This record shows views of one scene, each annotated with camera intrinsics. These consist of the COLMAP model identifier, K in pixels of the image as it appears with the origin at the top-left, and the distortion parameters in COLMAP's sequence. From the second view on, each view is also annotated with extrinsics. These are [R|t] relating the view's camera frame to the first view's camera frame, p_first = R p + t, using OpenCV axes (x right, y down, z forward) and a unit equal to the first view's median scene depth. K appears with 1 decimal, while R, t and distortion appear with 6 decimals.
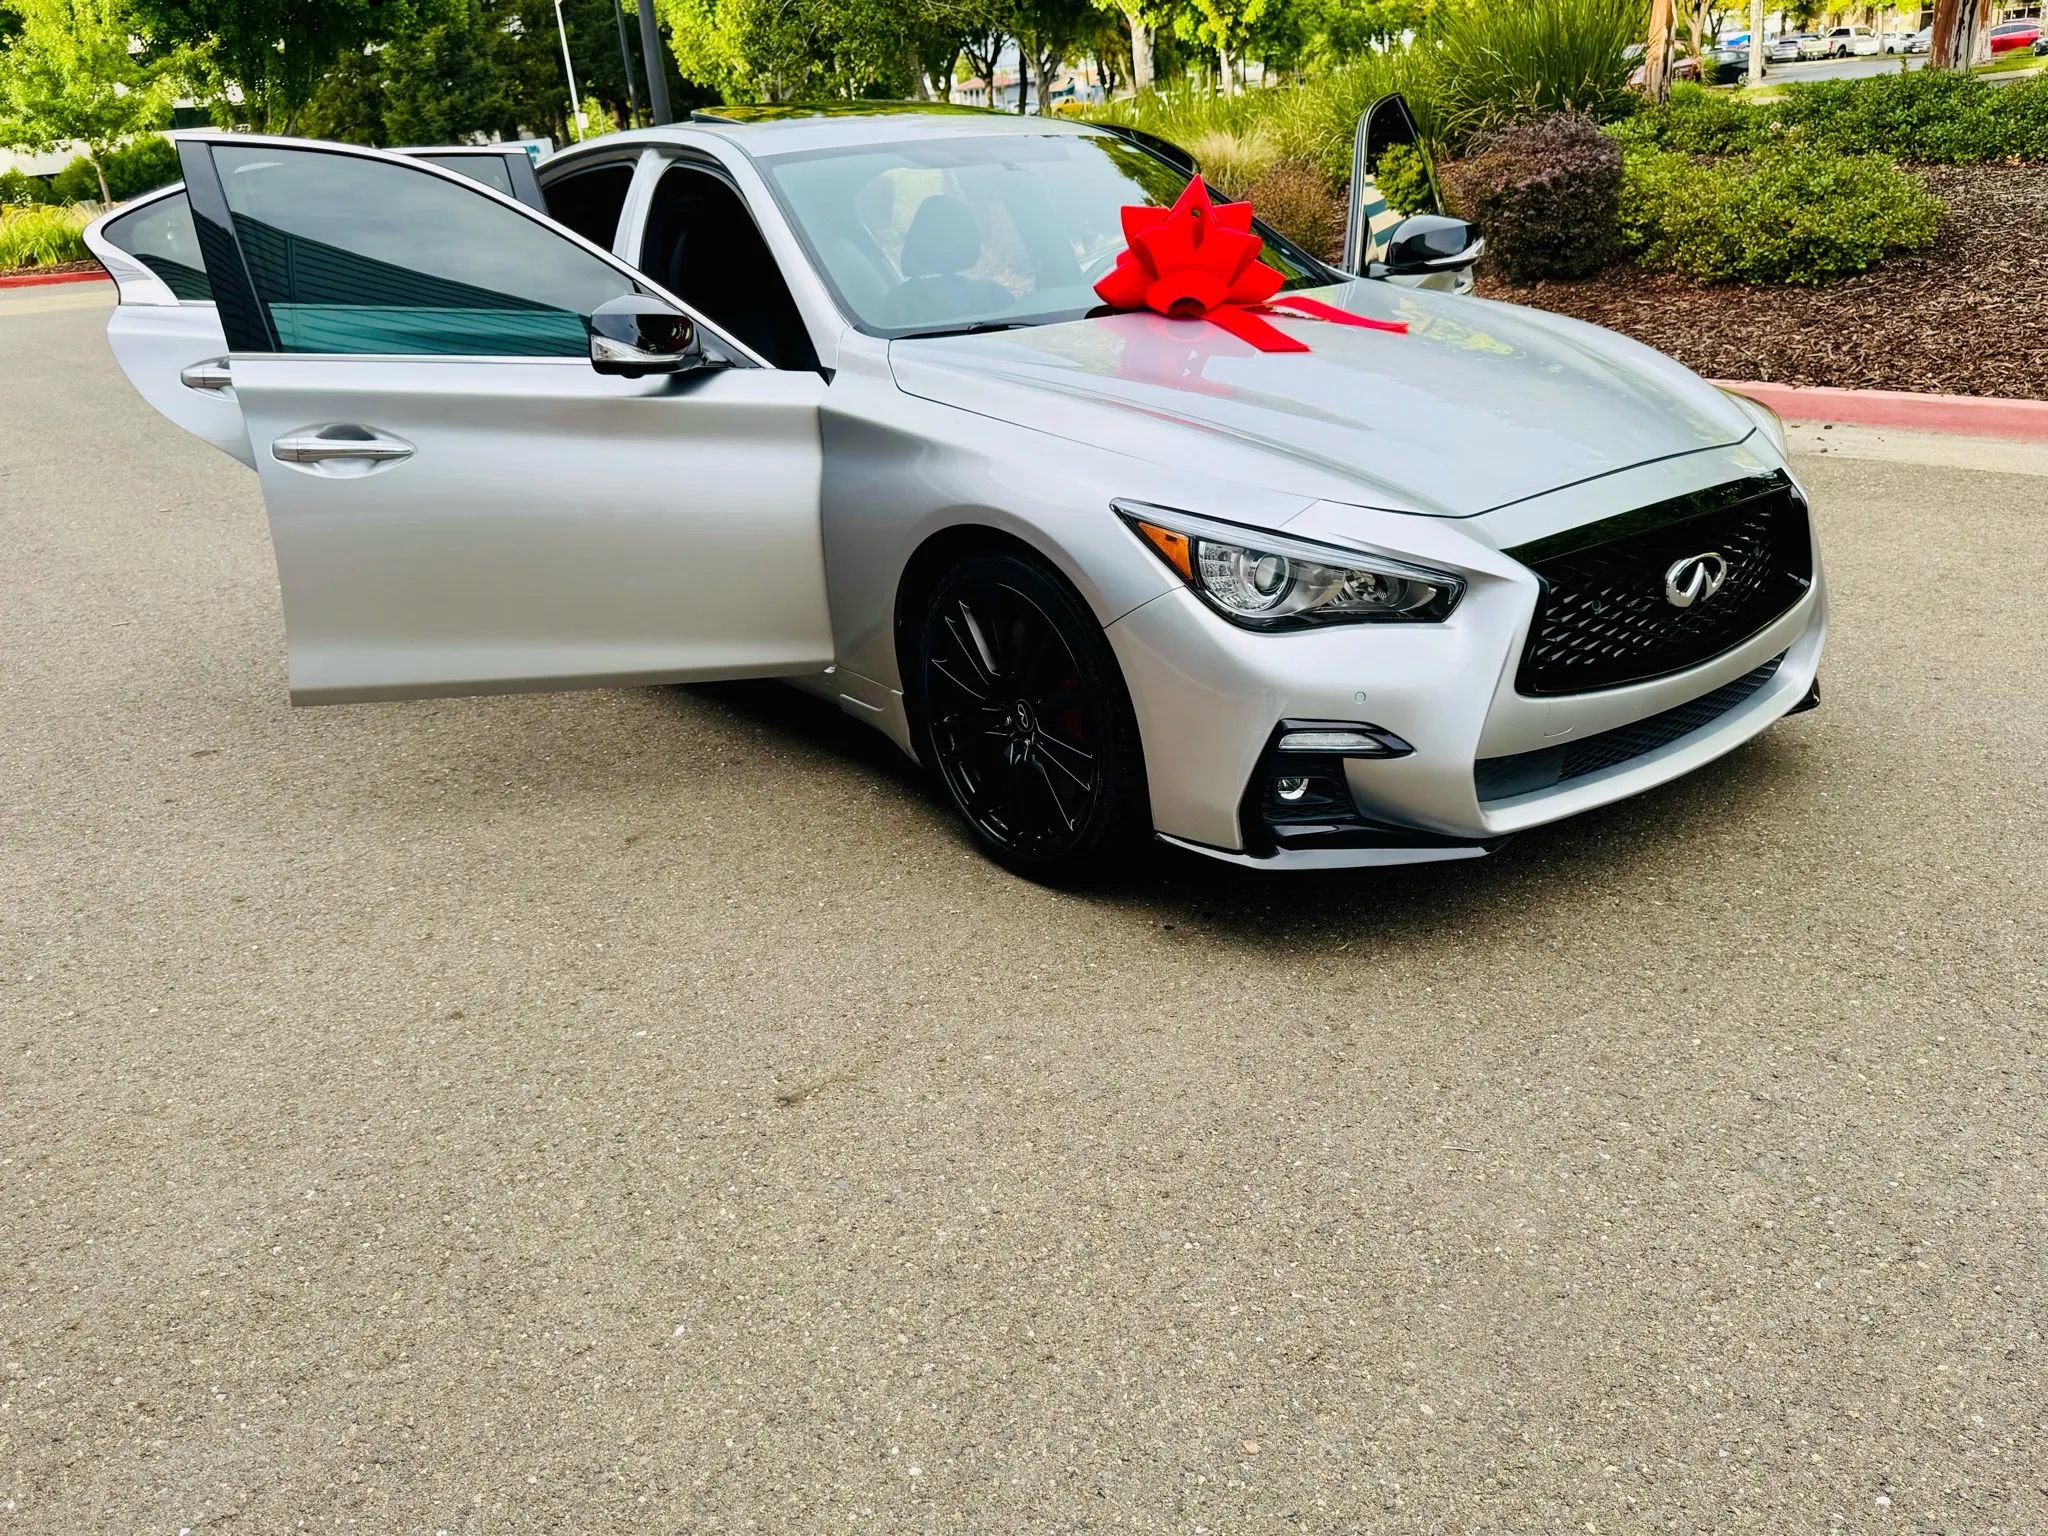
lens RADIAL K [[1507.5, 0, 1077.7], [0, 1507.5, 821.9], [0, 0, 1]] dist [0.013439, -0.012562]
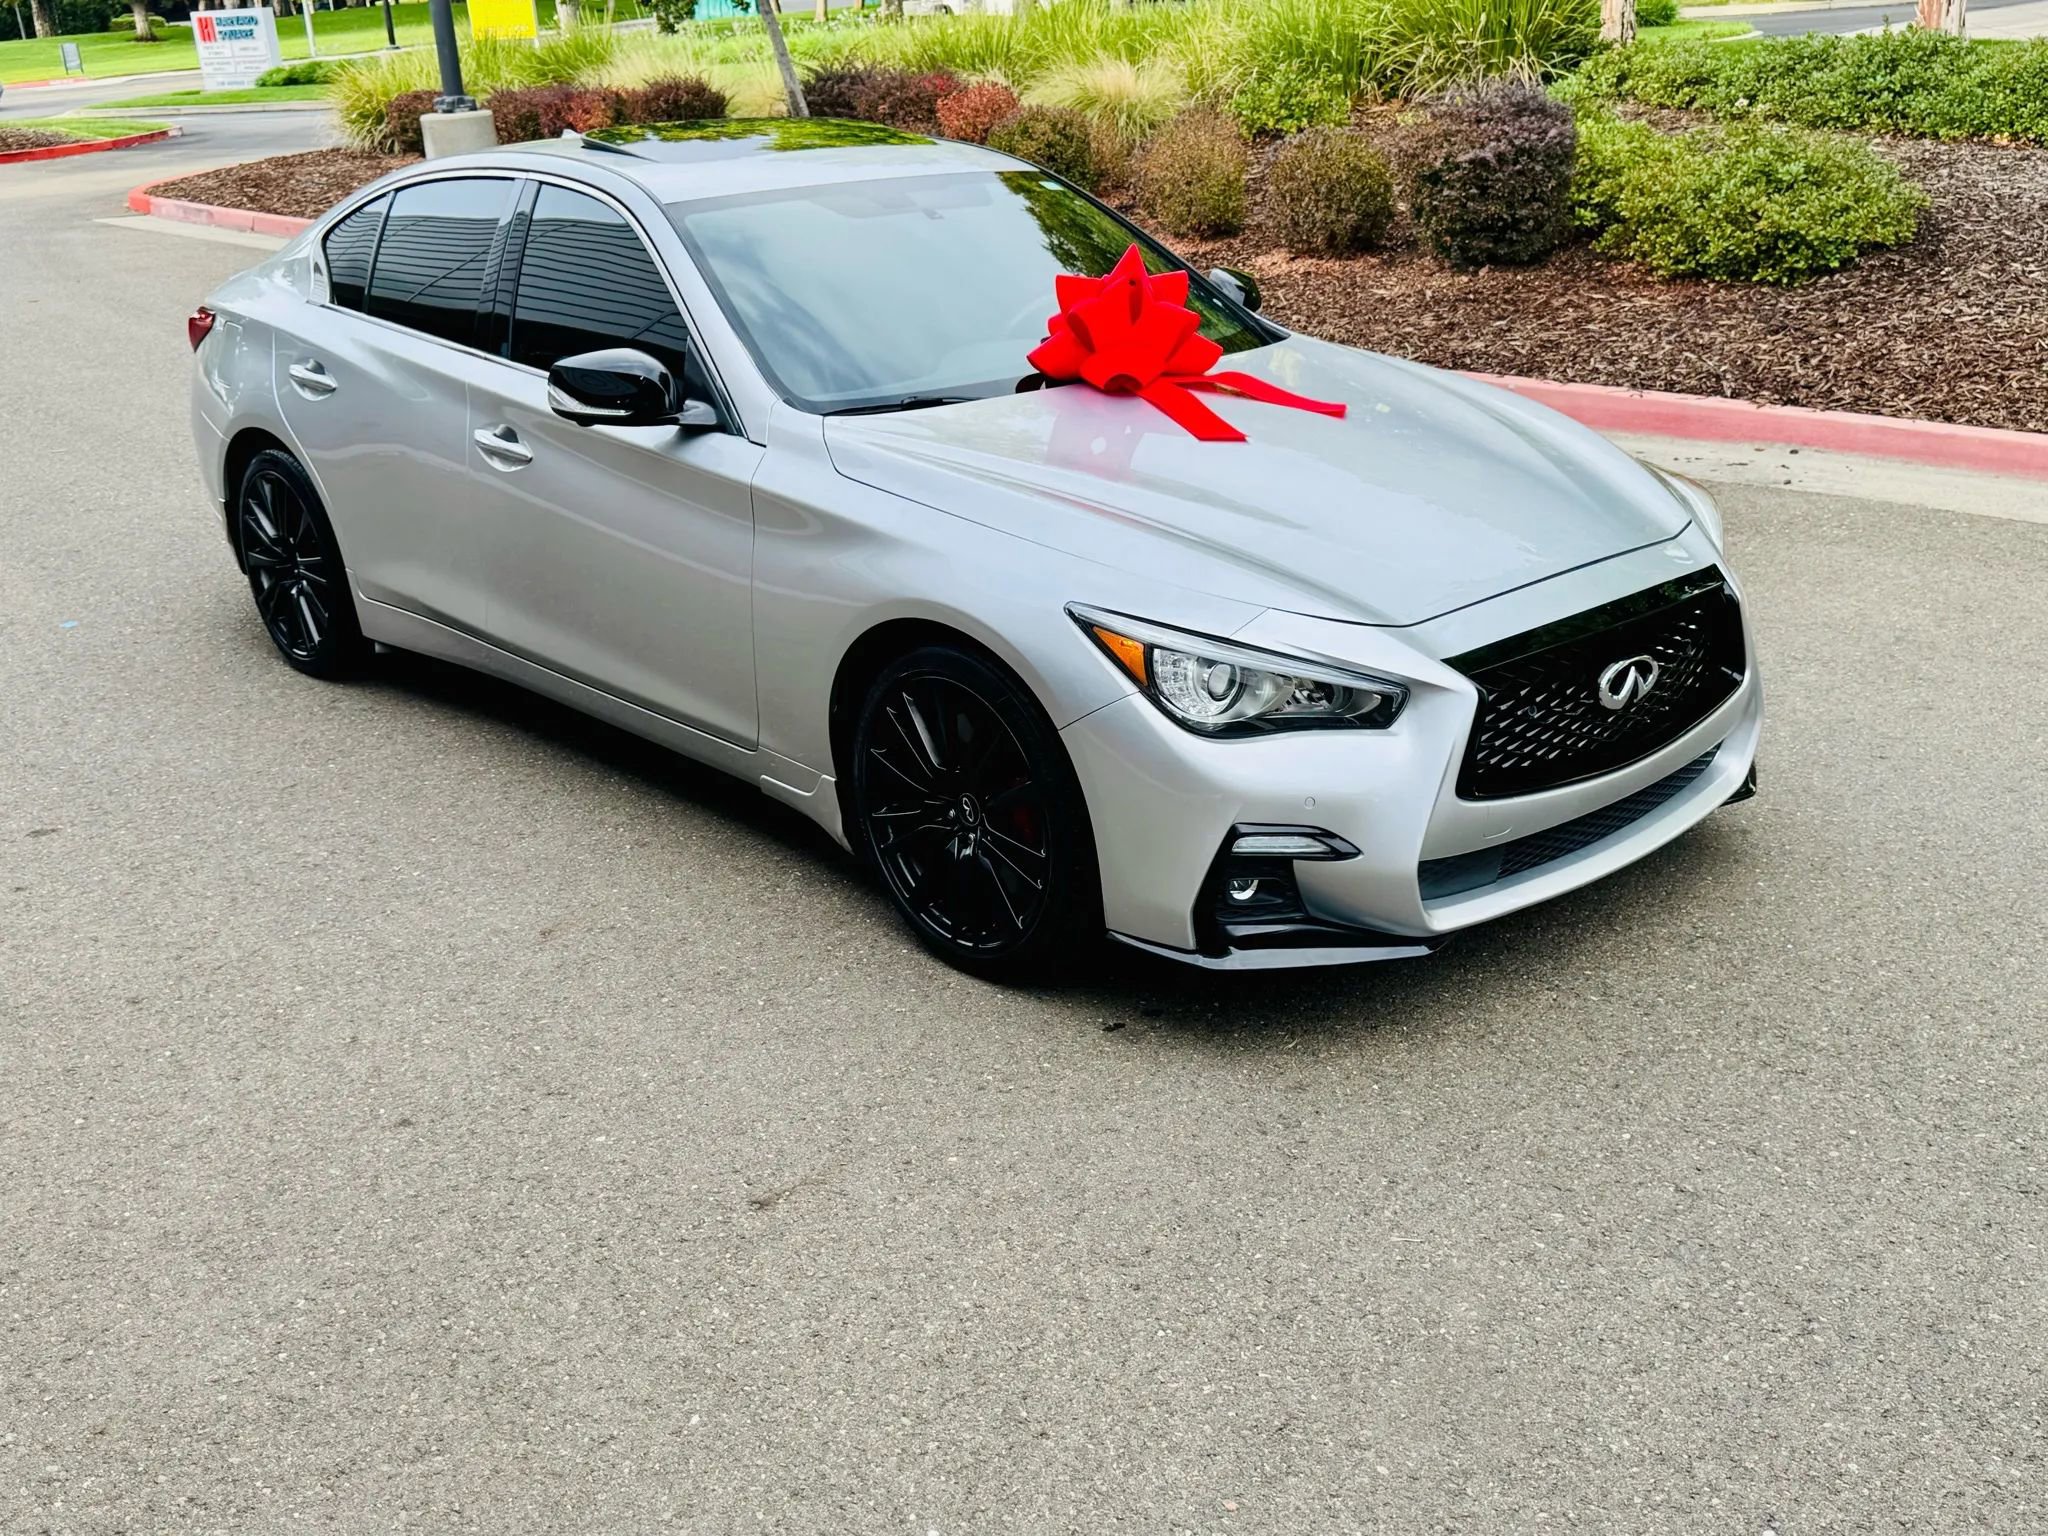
lens RADIAL K [[2032.3, 0, 1021.0], [0, 2032.3, 807.6], [0, 0, 1]] dist [0.077241, -0.134051]
pose [[0.997385, 0.000485, 0.072267, -0.105653], [0.000129, 0.999964, -0.008496, -0.065960], [-0.072269, 0.008483, 0.997349, -0.361878]]
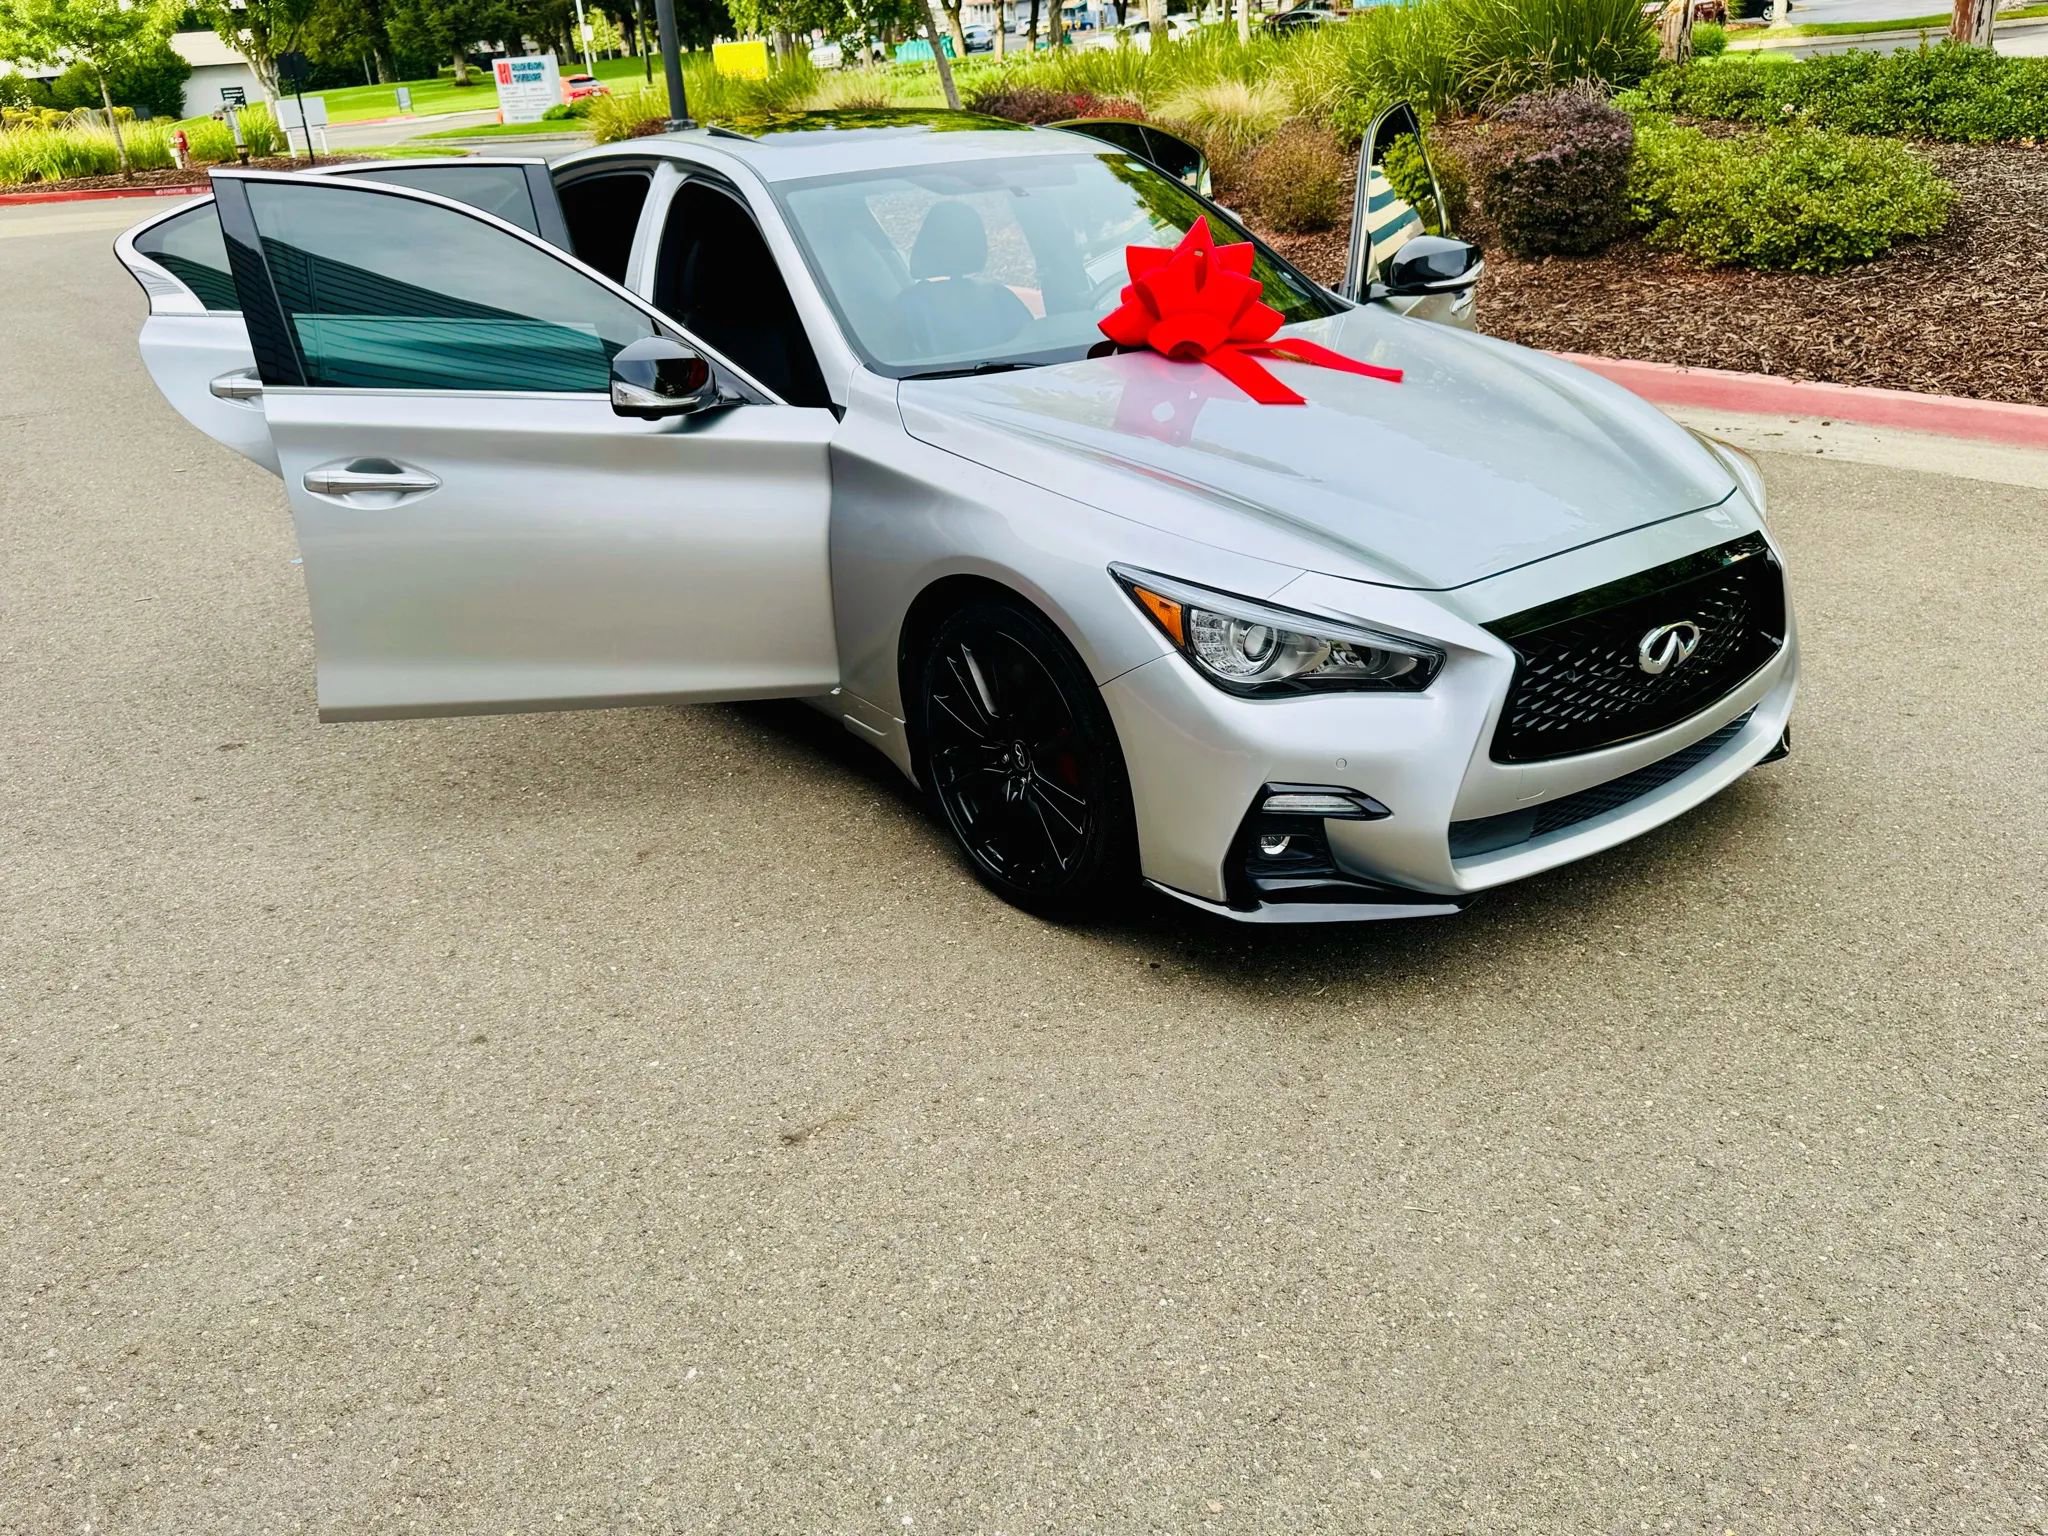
lens RADIAL K [[1533.7, 0, 1062.6], [0, 1533.7, 764.9], [0, 0, 1]] dist [0.012100, -0.011876]
pose [[0.999730, 0.022151, -0.007016, 0.000650], [-0.021868, 0.999033, 0.038155, -0.113477], [0.007854, -0.037992, 0.999247, -0.065332]]
